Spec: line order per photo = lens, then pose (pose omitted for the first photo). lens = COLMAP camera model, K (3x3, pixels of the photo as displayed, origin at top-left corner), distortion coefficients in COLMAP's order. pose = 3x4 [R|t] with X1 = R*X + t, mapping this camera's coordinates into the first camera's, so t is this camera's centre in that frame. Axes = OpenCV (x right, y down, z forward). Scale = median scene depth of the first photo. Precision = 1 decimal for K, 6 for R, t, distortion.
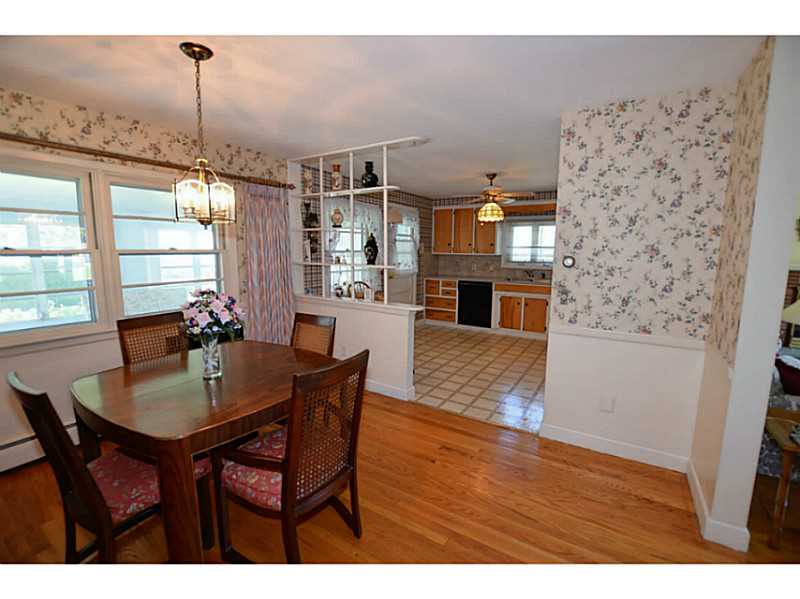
lens RADIAL K [[355.1, 0, 404.0], [0, 355.1, 297.8], [0, 0, 1]] dist [-0.030561, -0.000027]
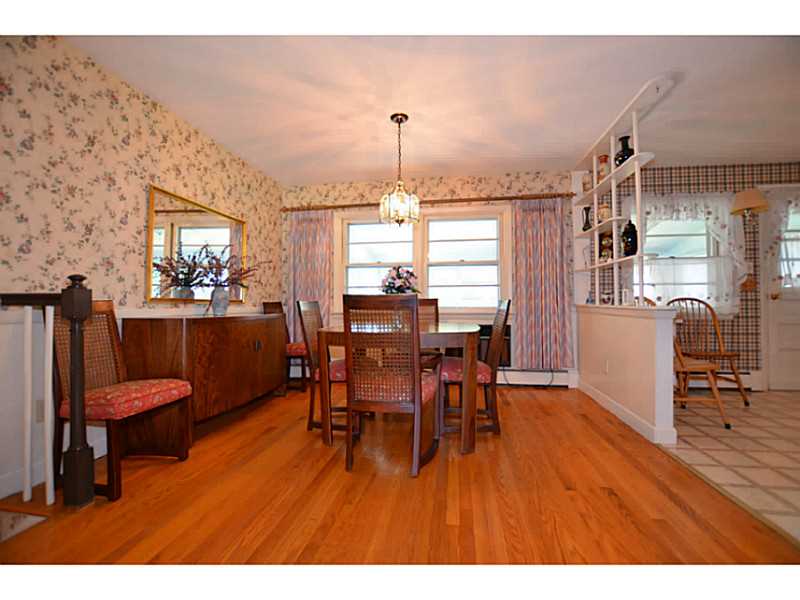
lens RADIAL K [[355.1, 0, 401.8], [0, 355.1, 298.8], [0, 0, 1]] dist [-0.030561, -0.000027]
pose [[0.389250, -0.023955, -0.920820, 0.503910], [-0.121344, 0.989616, -0.077039, 0.138557], [0.913105, 0.141723, 0.382302, 0.282250]]
